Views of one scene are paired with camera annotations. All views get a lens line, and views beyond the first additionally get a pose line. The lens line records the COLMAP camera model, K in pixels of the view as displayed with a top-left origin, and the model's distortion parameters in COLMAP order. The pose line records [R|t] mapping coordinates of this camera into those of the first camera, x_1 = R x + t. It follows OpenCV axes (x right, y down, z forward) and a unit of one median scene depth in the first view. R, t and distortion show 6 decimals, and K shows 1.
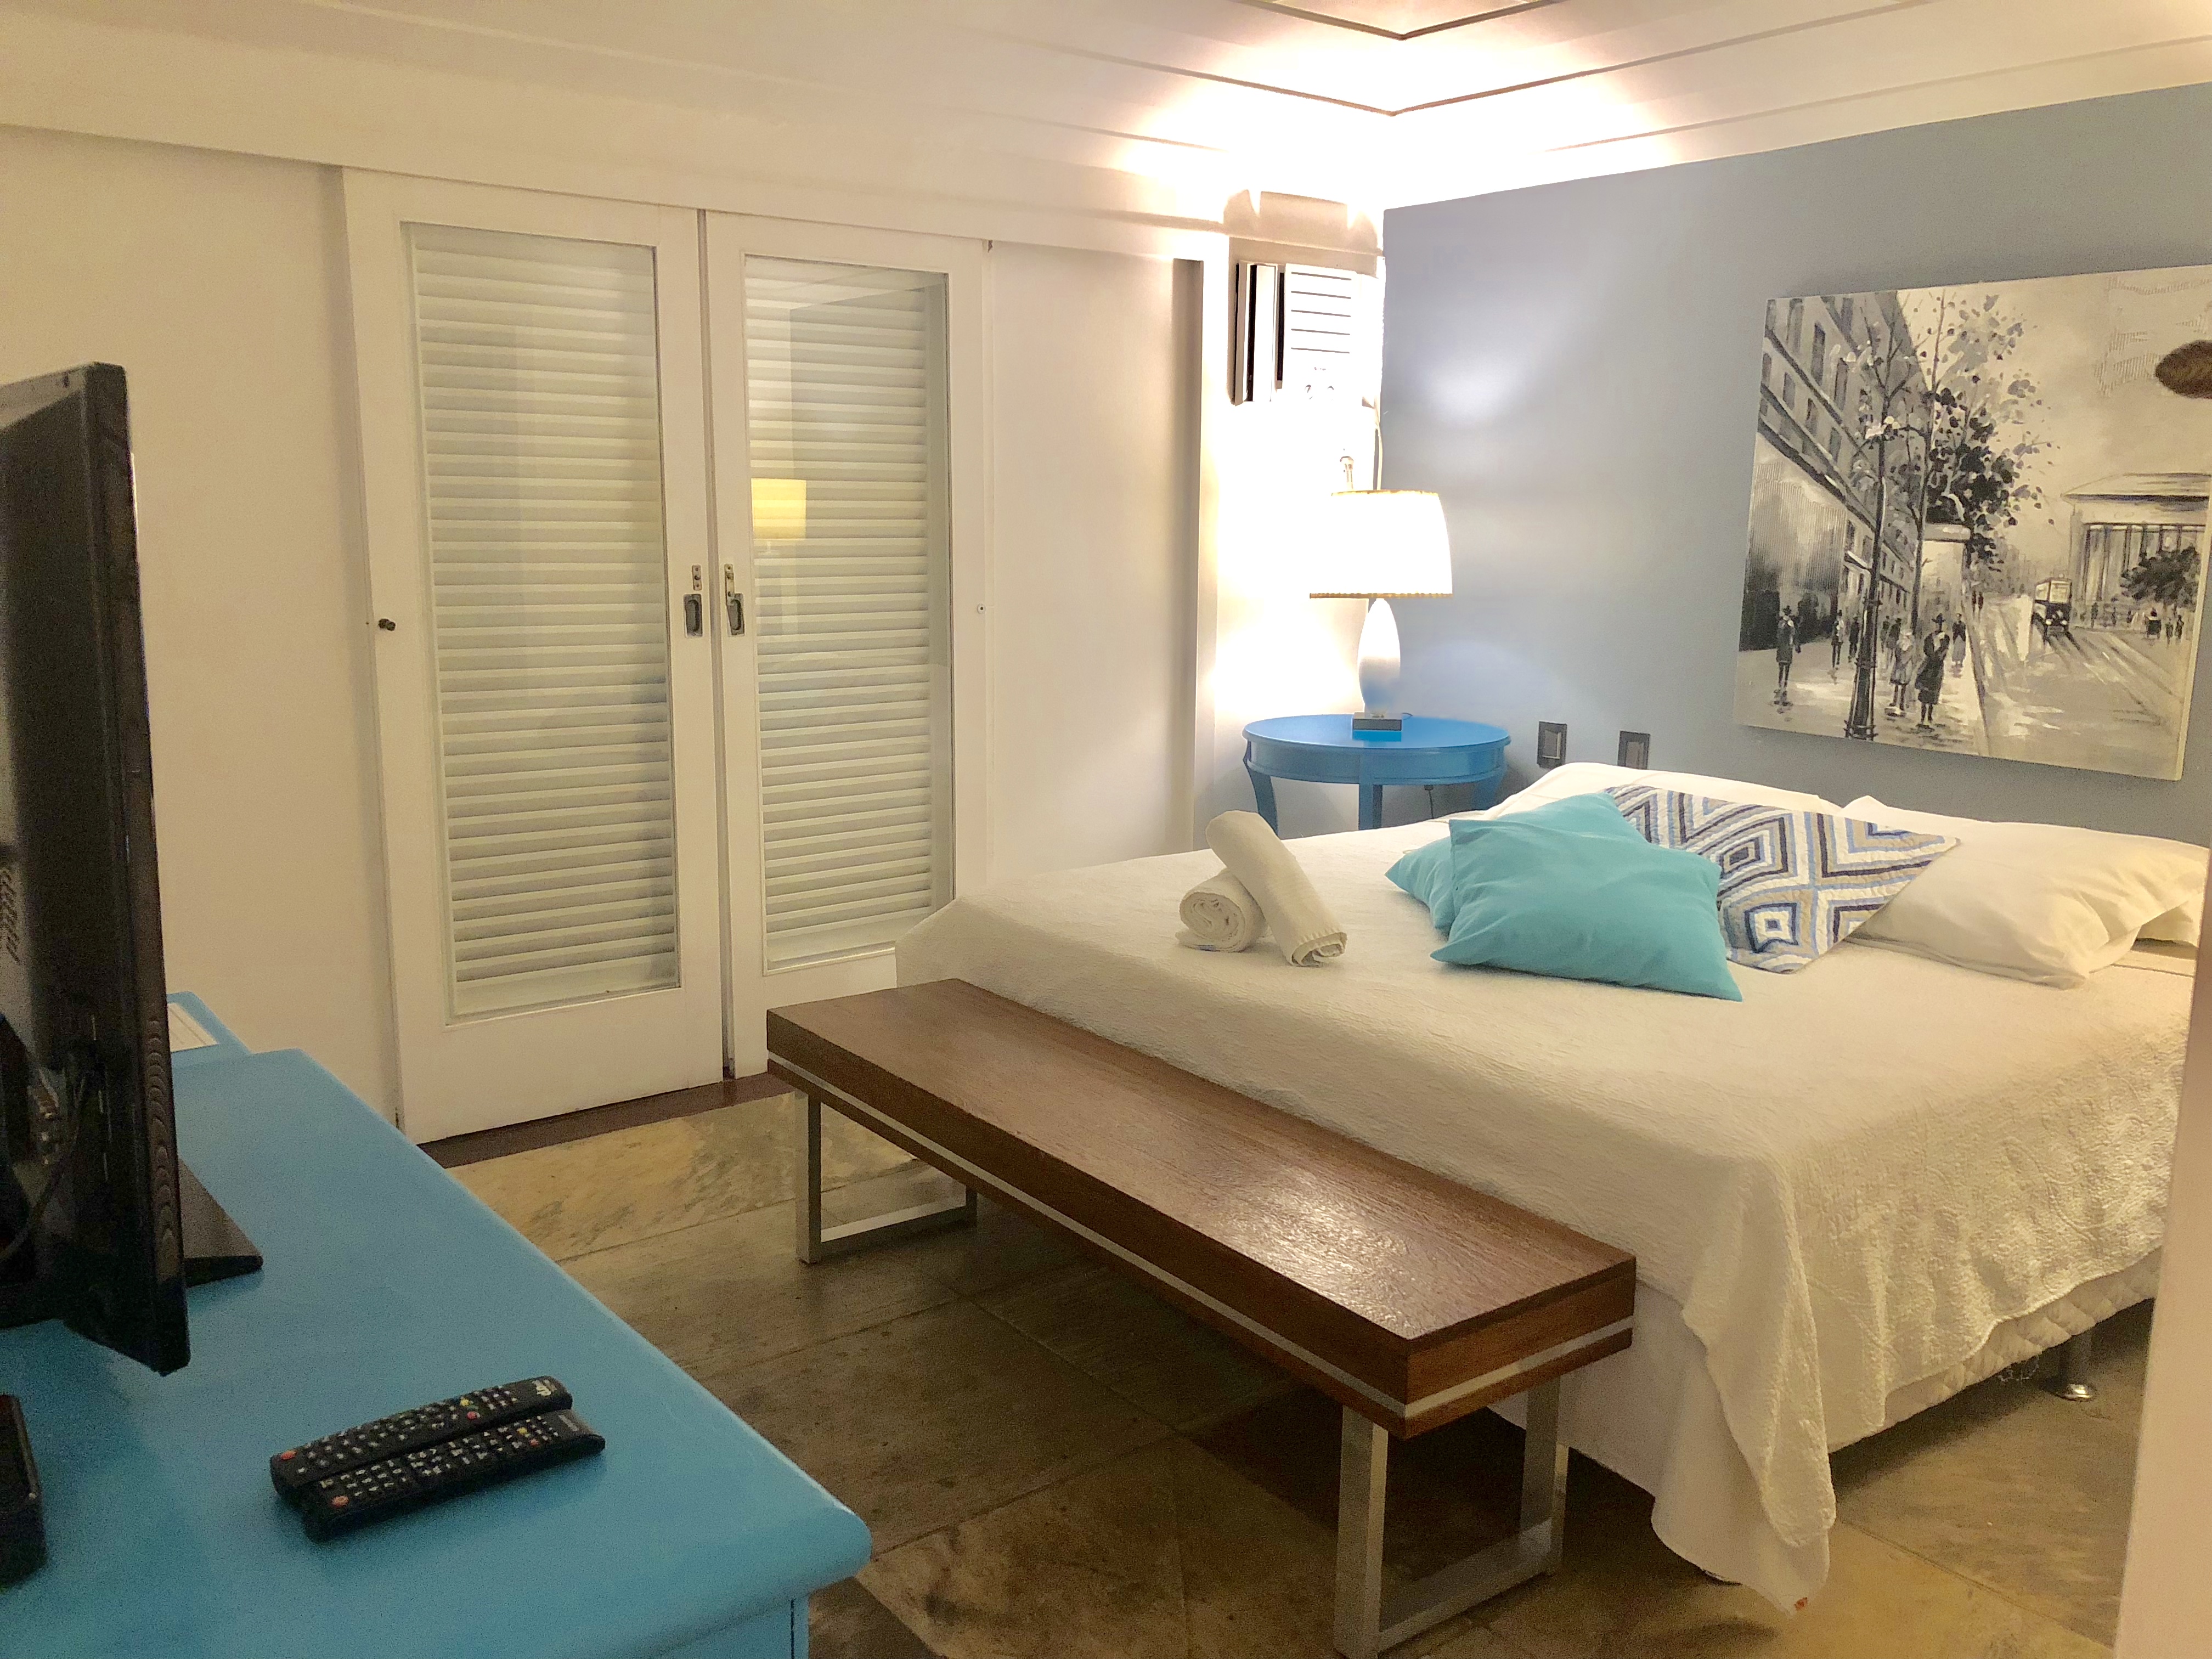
lens RADIAL K [[1802.0, 0, 1145.5], [0, 1802.0, 817.1], [0, 0, 1]] dist [0.029845, -0.009192]
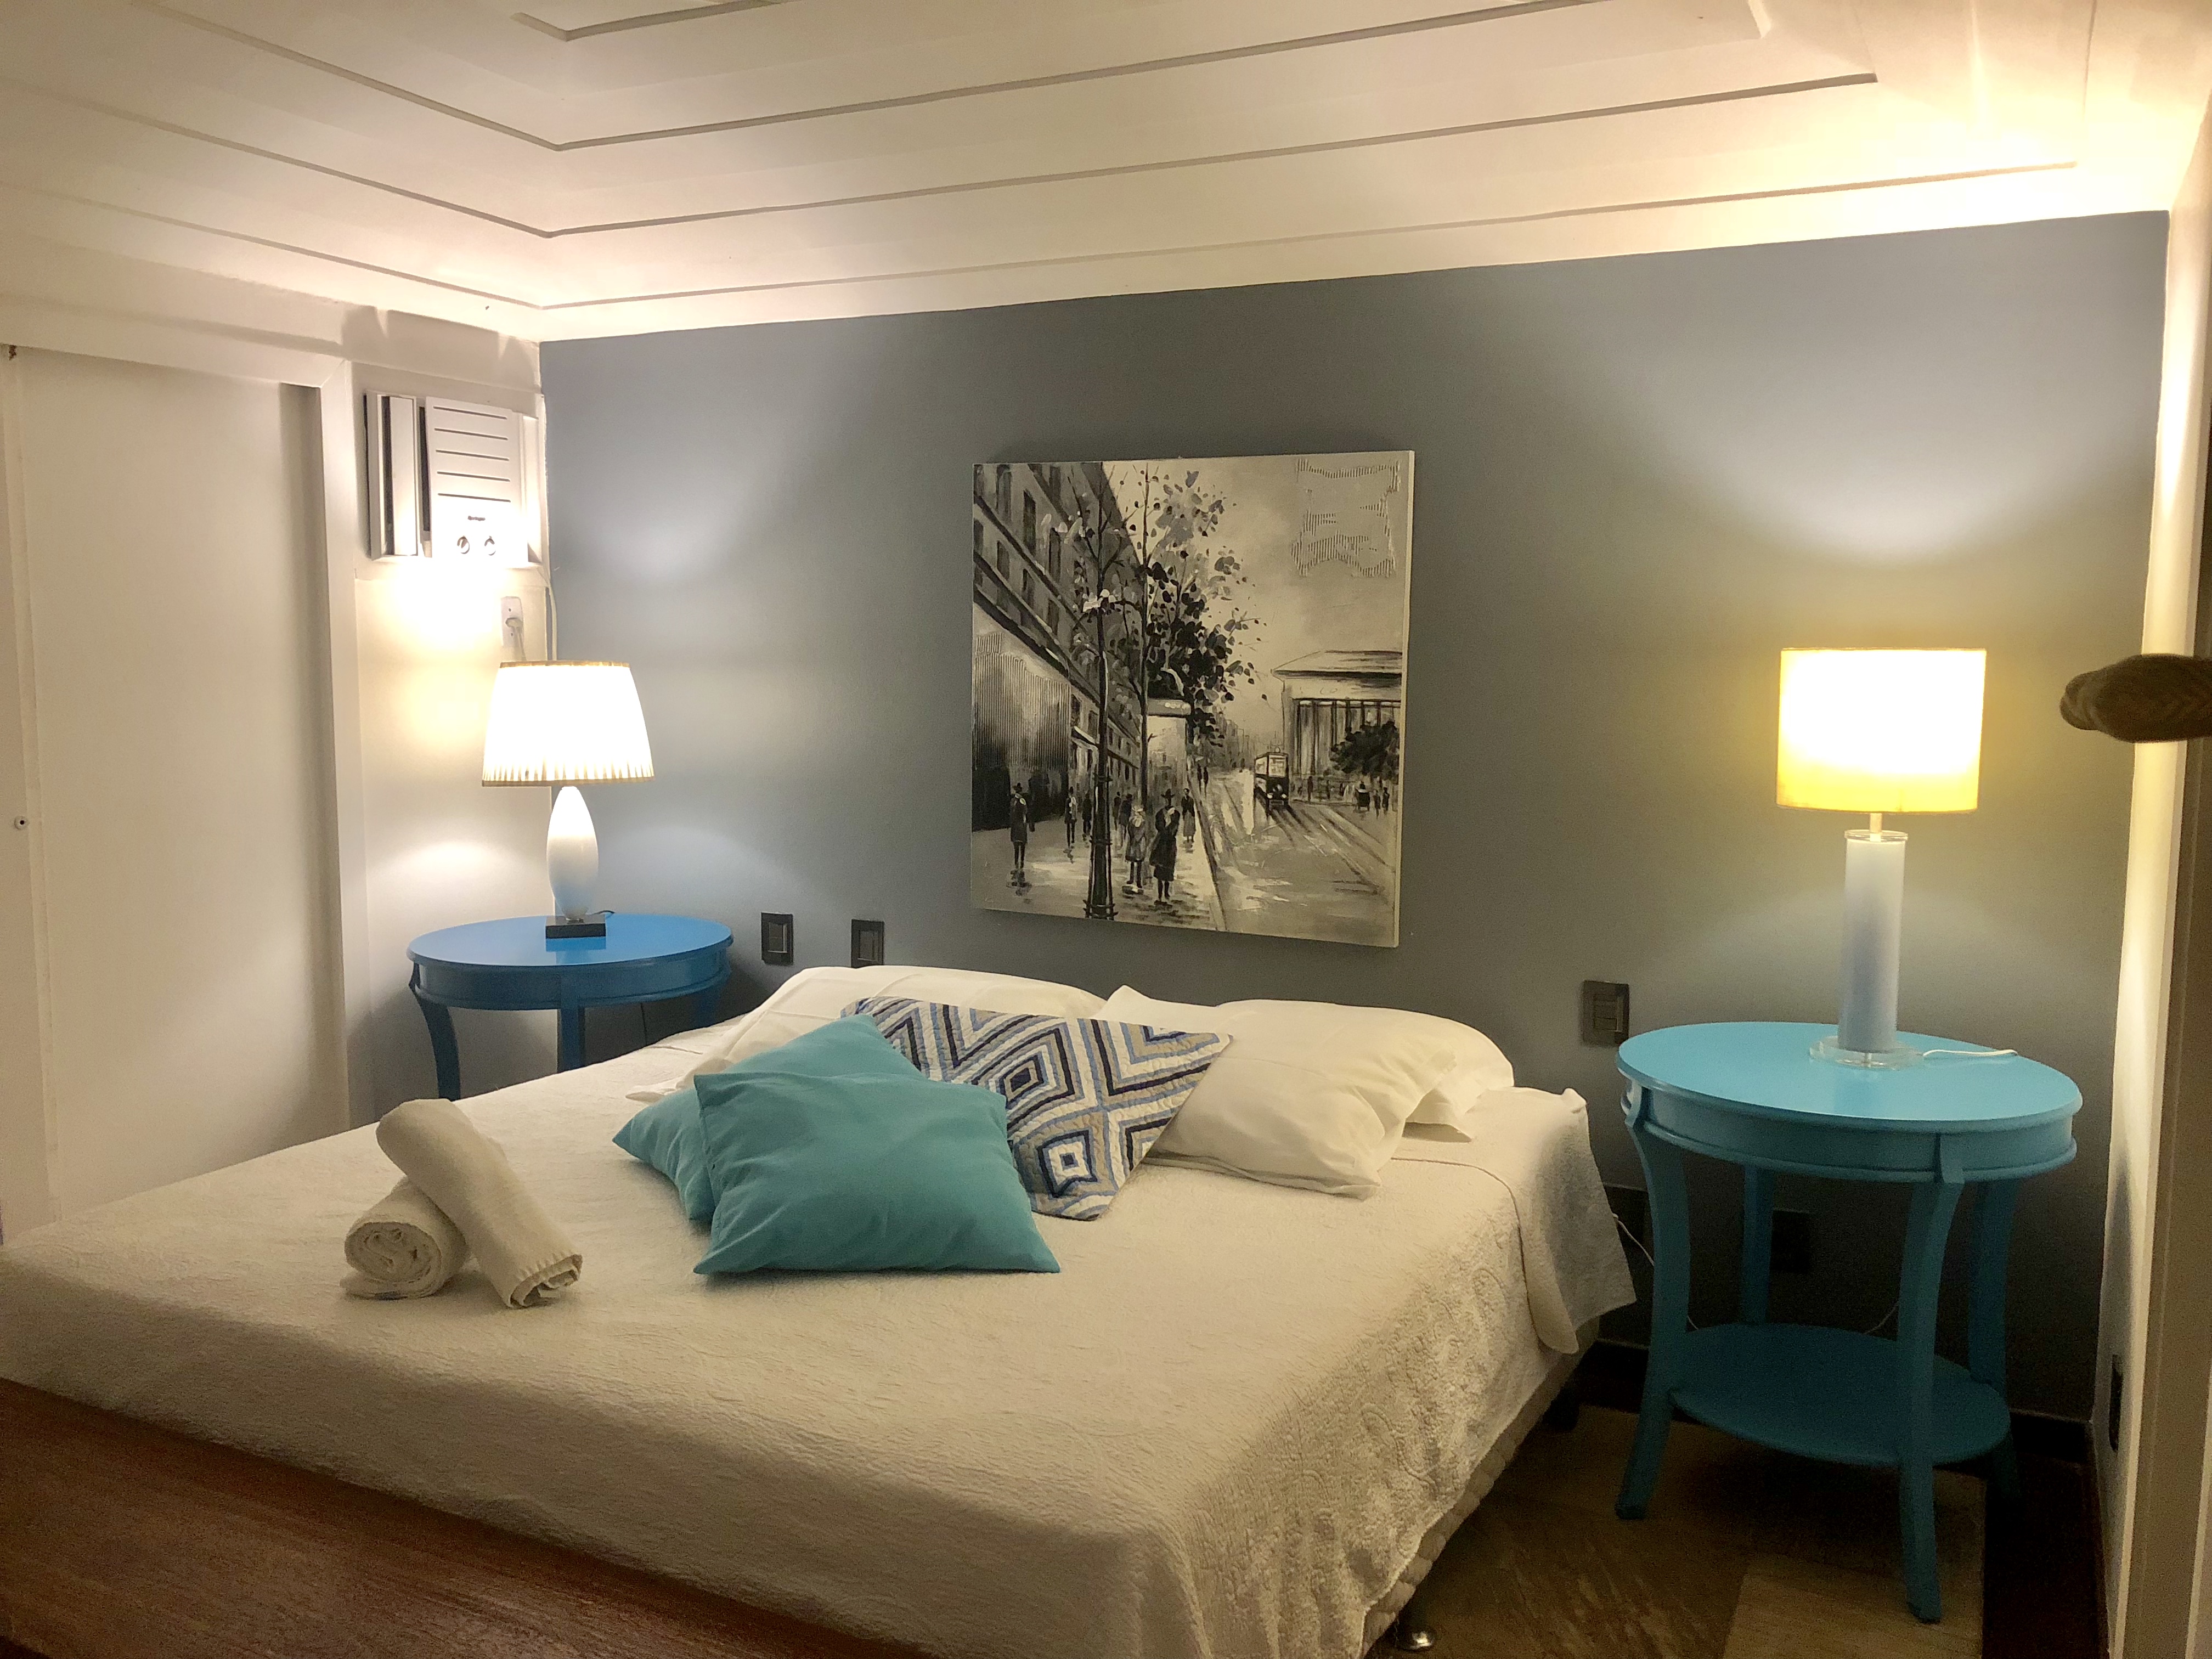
lens RADIAL K [[1802.0, 0, 1130.6], [0, 1802.0, 843.7], [0, 0, 1]] dist [0.029845, -0.009192]
pose [[0.901825, -0.053064, 0.428830, -0.000214], [0.078359, 0.996060, -0.041534, -0.044458], [-0.424937, 0.071059, 0.902430, 0.131733]]
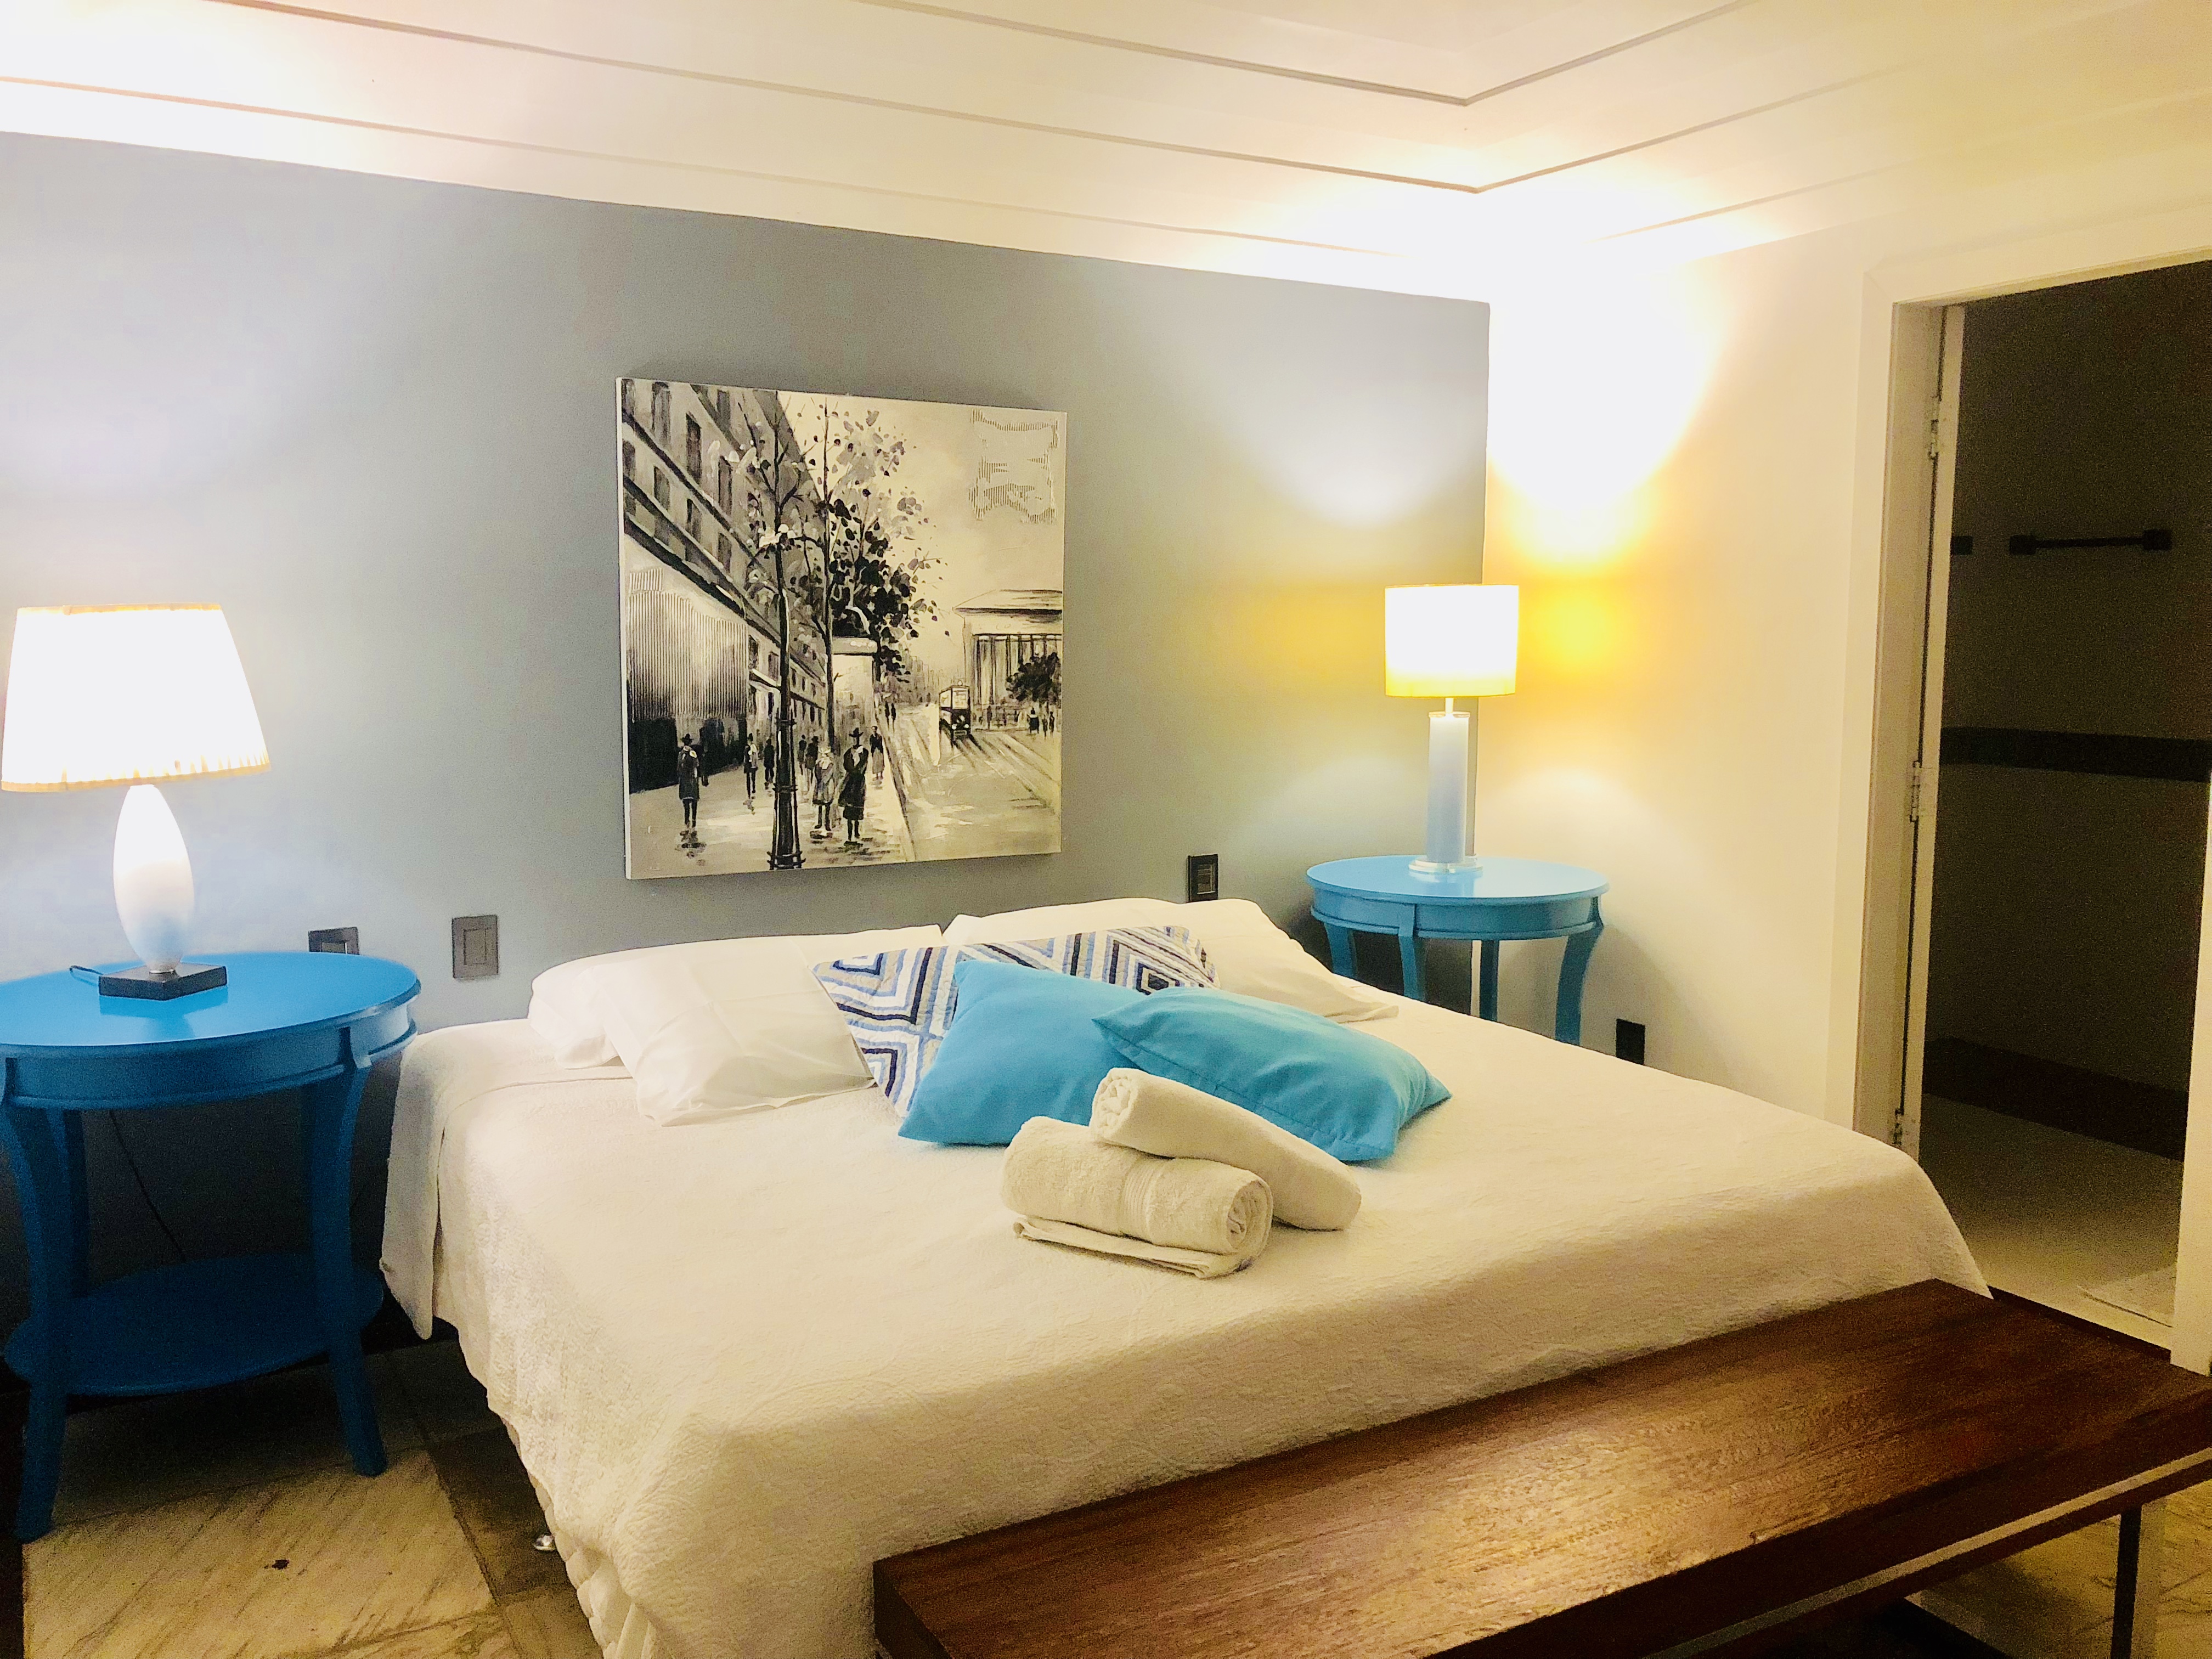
lens RADIAL K [[1802.0, 0, 1121.2], [0, 1802.0, 839.1], [0, 0, 1]] dist [0.029845, -0.009192]
pose [[0.142835, -0.135267, 0.980460, -0.513686], [0.172339, 0.978883, 0.109943, -0.137813], [-0.974627, 0.153268, 0.163130, 0.719885]]
